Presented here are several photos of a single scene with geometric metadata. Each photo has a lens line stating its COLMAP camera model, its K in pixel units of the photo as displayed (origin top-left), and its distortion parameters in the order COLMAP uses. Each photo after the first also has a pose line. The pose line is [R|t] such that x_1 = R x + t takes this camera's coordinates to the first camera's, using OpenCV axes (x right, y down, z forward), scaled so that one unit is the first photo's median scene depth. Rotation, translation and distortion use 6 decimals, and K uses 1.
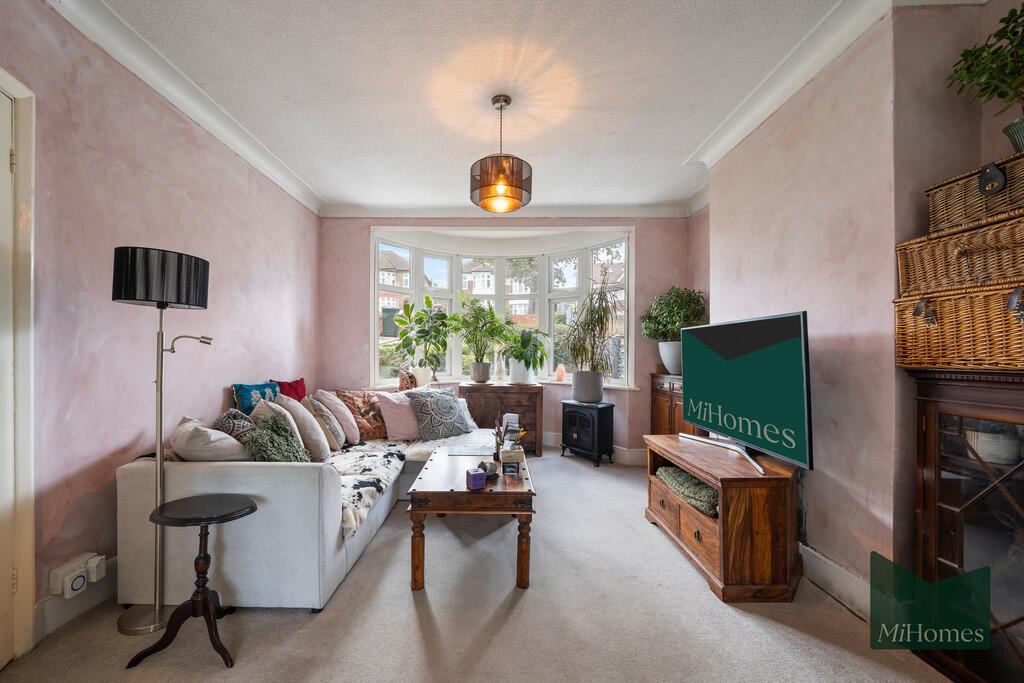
lens RADIAL K [[374.0, 0, 503.5], [0, 374.0, 348.2], [0, 0, 1]] dist [-0.001451, -0.000702]
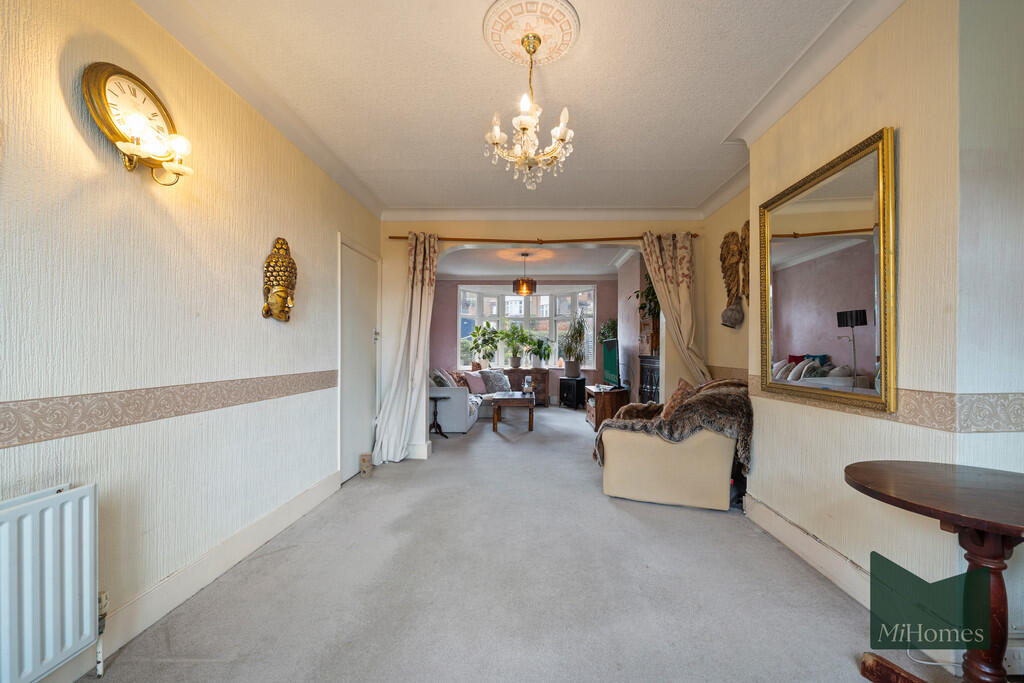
lens RADIAL K [[374.0, 0, 515.2], [0, 374.0, 347.0], [0, 0, 1]] dist [-0.001451, -0.000702]
pose [[0.998436, -0.001652, -0.055885, 0.040826], [0.001731, 0.999998, 0.001378, -0.012149], [0.055883, -0.001473, 0.998436, -0.857275]]
